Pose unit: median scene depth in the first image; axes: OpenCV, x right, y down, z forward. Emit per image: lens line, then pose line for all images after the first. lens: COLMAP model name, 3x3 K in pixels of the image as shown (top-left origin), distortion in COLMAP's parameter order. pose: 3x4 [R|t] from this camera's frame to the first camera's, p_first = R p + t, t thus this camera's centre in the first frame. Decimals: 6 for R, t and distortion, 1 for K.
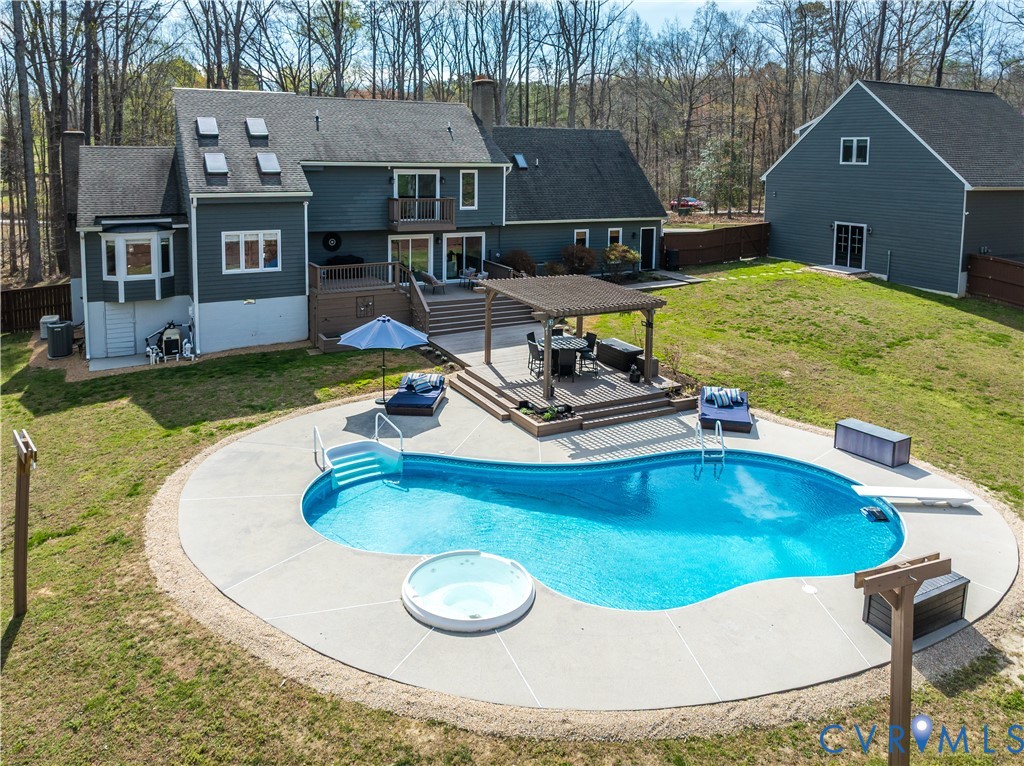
lens RADIAL K [[754.2, 0, 500.3], [0, 754.2, 243.7], [0, 0, 1]] dist [-0.043539, -0.001406]
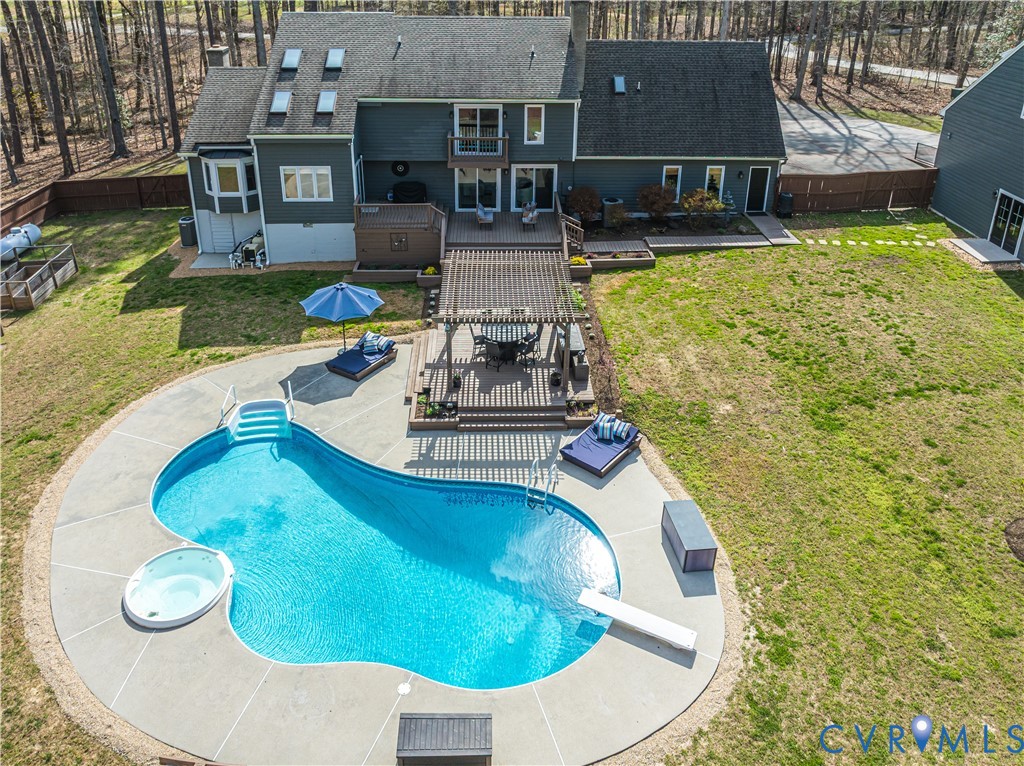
lens RADIAL K [[755.2, 0, 515.3], [0, 755.2, 240.1], [0, 0, 1]] dist [-0.041332, 0.008779]
pose [[0.907009, 0.154228, -0.391853, 0.417468], [-0.048545, 0.962610, 0.266505, -0.227314], [0.418304, -0.222700, 0.880583, 0.107328]]
